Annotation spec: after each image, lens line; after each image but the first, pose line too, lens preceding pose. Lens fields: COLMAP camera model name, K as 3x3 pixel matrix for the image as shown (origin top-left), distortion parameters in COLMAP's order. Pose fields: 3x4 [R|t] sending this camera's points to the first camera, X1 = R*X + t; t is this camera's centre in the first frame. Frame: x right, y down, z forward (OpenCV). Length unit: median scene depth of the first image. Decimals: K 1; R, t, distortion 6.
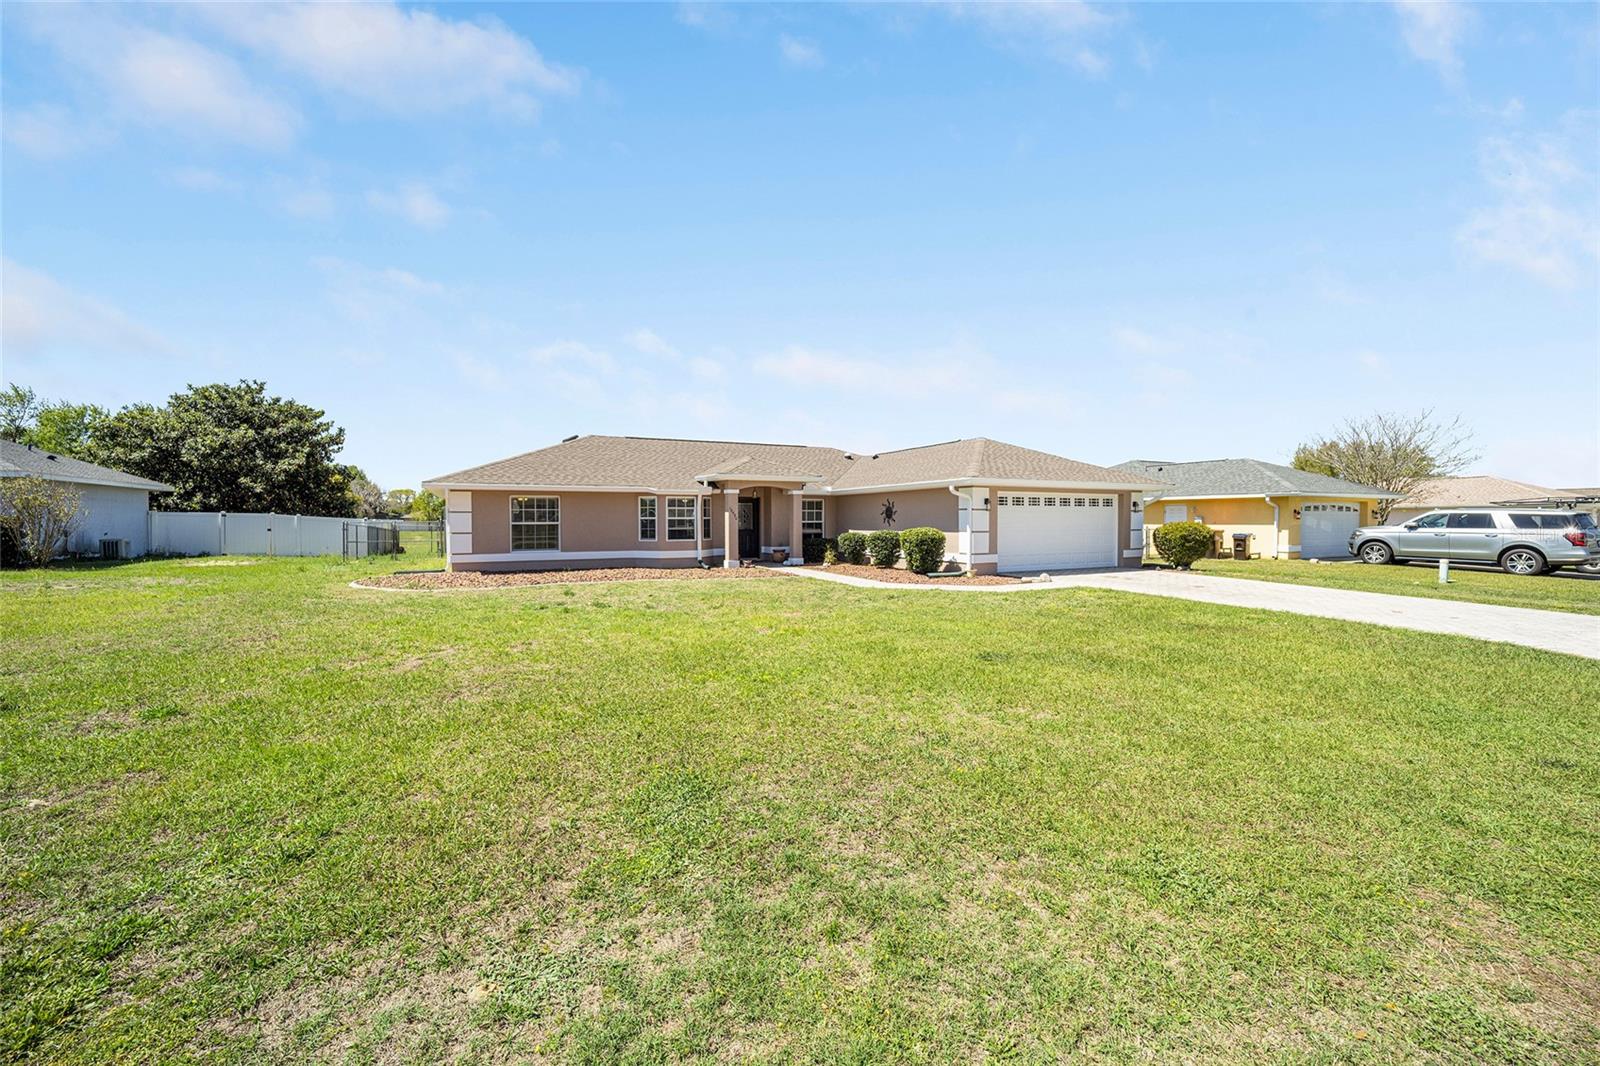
lens RADIAL K [[640.8, 0, 794.8], [0, 640.8, 543.4], [0, 0, 1]] dist [-0.011496, -0.000013]
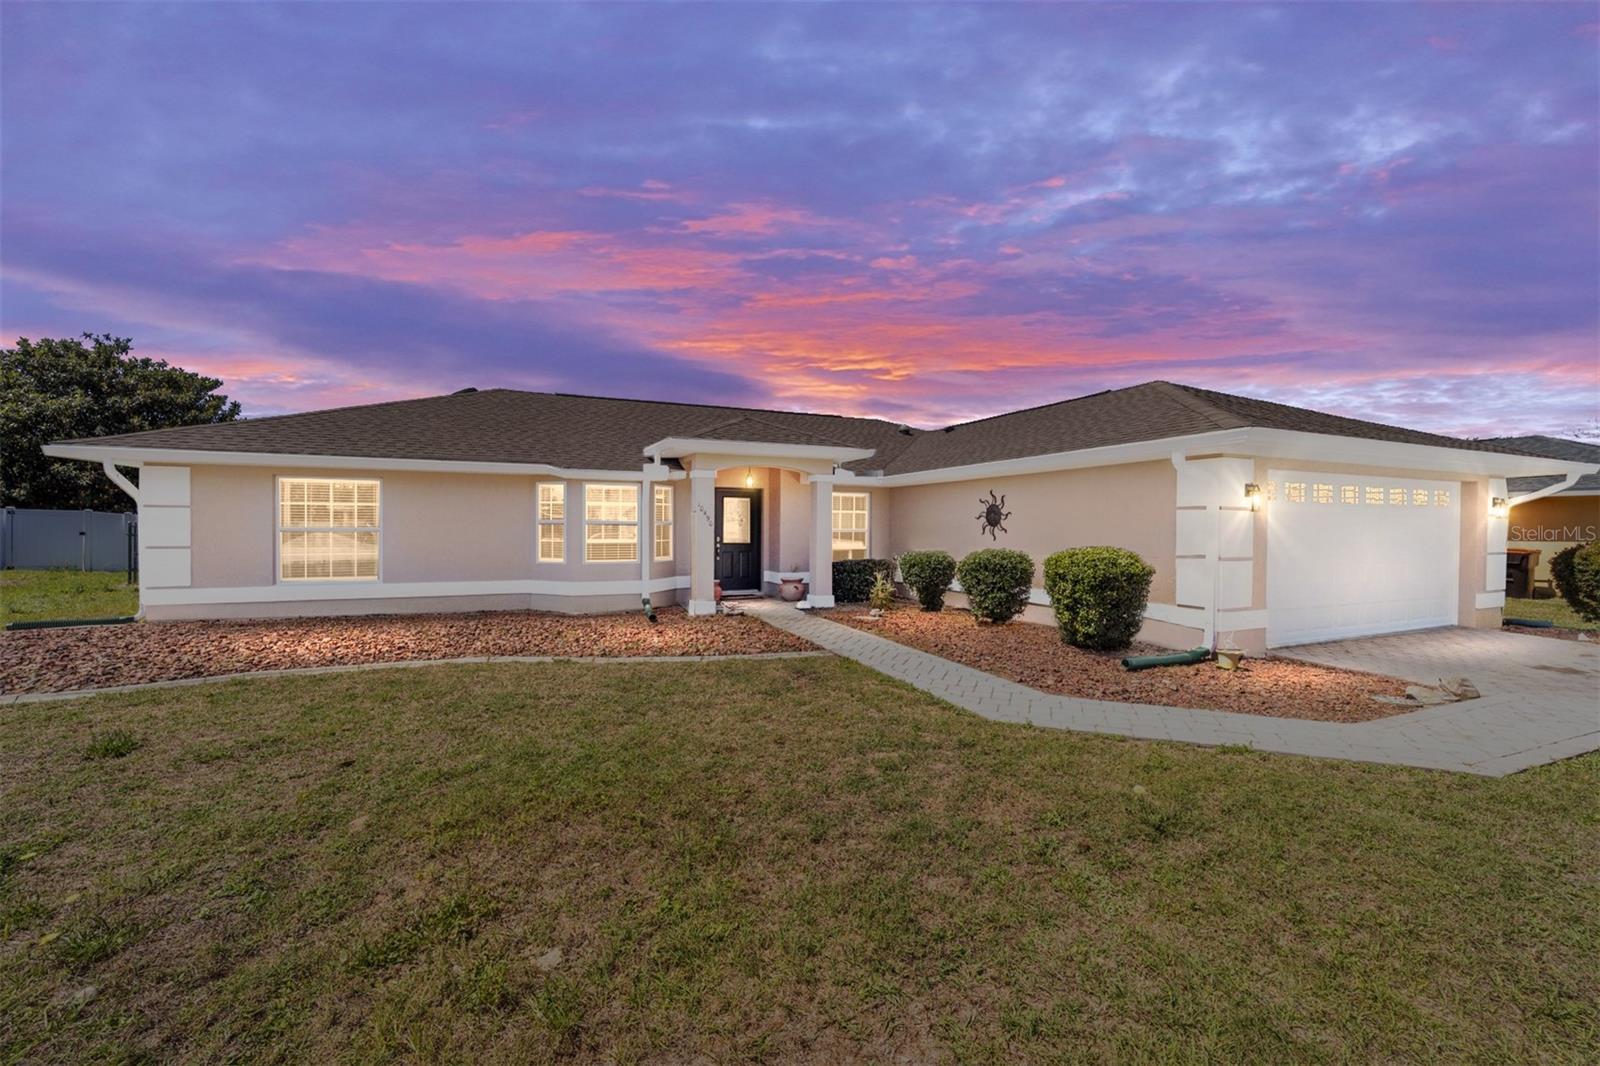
lens RADIAL K [[639.3, 0, 799.2], [0, 639.3, 527.6], [0, 0, 1]] dist [-0.022381, 0.012140]
pose [[0.998907, 0.009182, -0.045833, 0.008665], [-0.010673, 0.999418, -0.032386, -0.018885], [0.045509, 0.032839, 0.998424, 0.458320]]
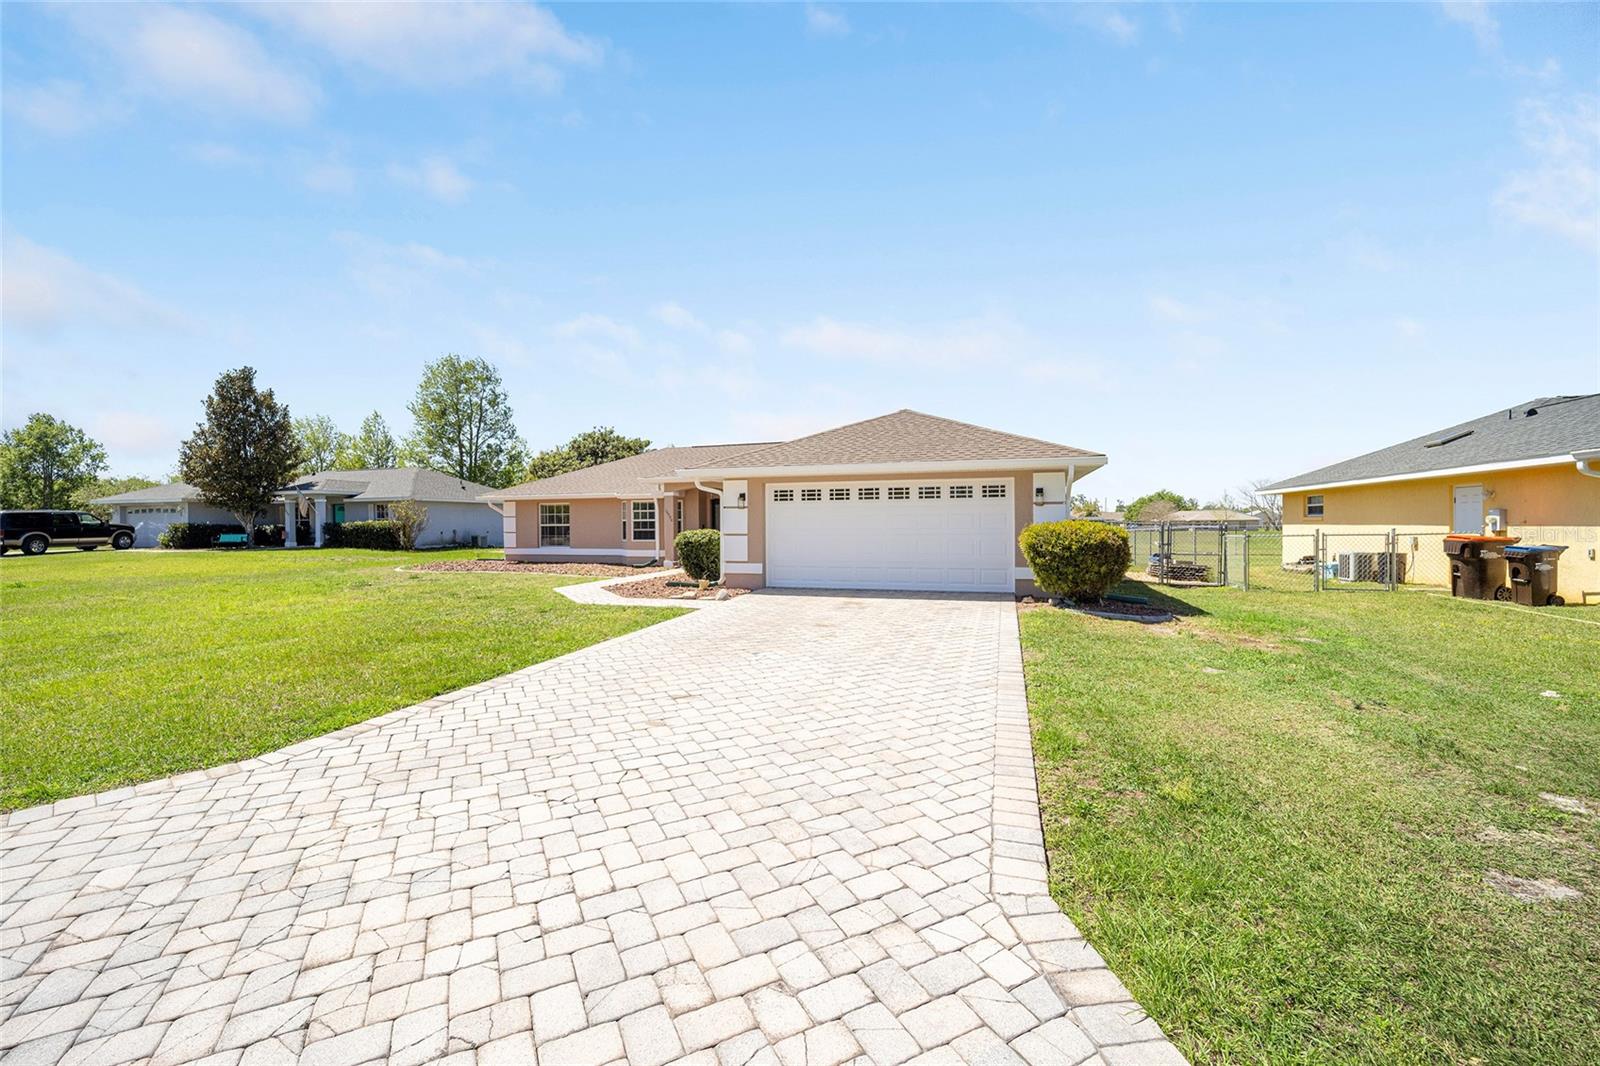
lens RADIAL K [[655.8, 0, 794.8], [0, 655.8, 522.9], [0, 0, 1]] dist [-0.010937, 0.000003]
pose [[0.718909, -0.003921, -0.695093, 0.777561], [-0.020164, 0.999446, -0.026492, -0.010662], [0.694811, 0.033062, 0.718432, 0.382658]]
